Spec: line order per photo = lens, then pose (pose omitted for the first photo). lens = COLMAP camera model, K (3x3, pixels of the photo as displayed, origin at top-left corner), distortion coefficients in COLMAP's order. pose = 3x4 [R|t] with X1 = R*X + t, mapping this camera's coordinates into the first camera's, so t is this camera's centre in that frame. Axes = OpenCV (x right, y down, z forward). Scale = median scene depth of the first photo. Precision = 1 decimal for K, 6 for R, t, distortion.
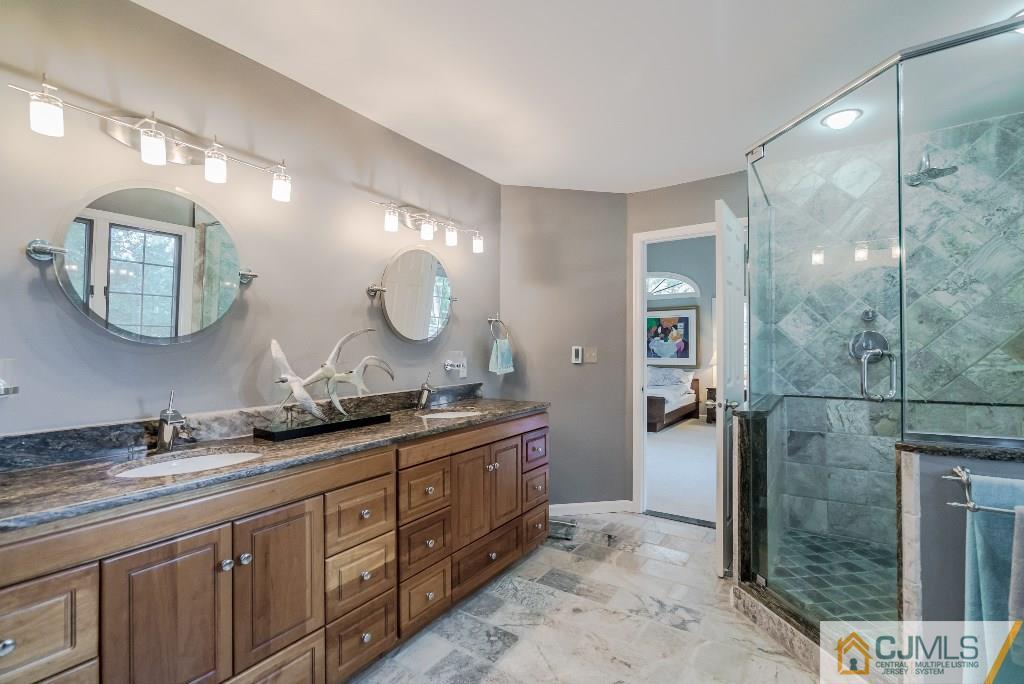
lens RADIAL K [[462.9, 0, 513.4], [0, 462.9, 345.2], [0, 0, 1]] dist [0.000426, 0.000023]
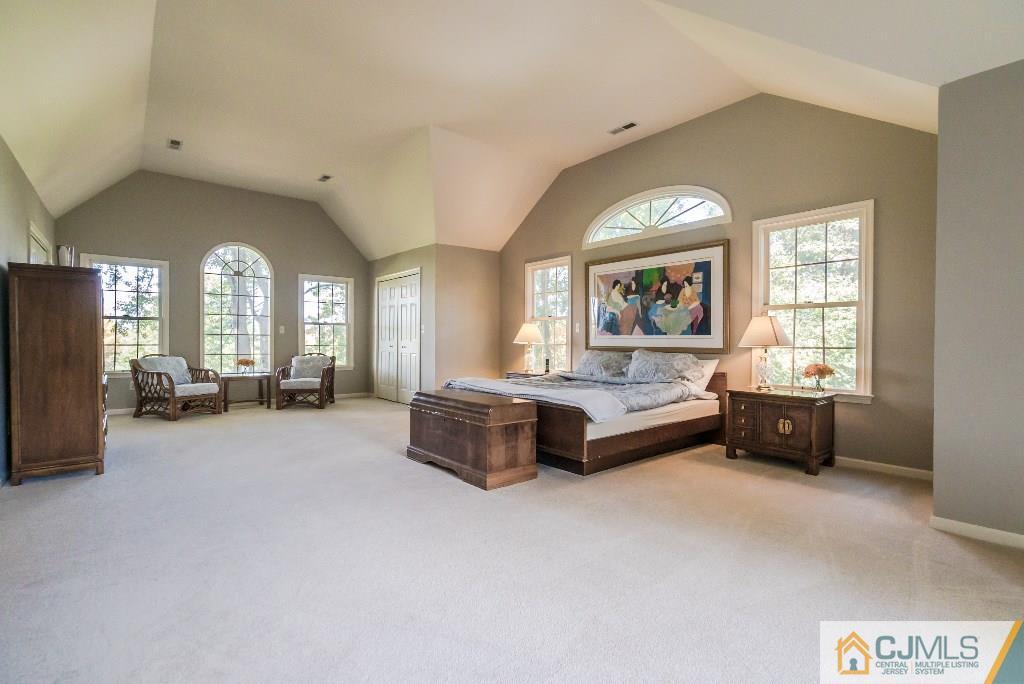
lens RADIAL K [[462.9, 0, 510.1], [0, 462.9, 340.8], [0, 0, 1]] dist [0.000426, 0.000023]
pose [[0.958447, 0.004082, -0.285243, 0.305694], [0.001143, 0.999835, 0.018150, 0.024036], [0.285270, -0.017722, 0.958283, 0.398073]]
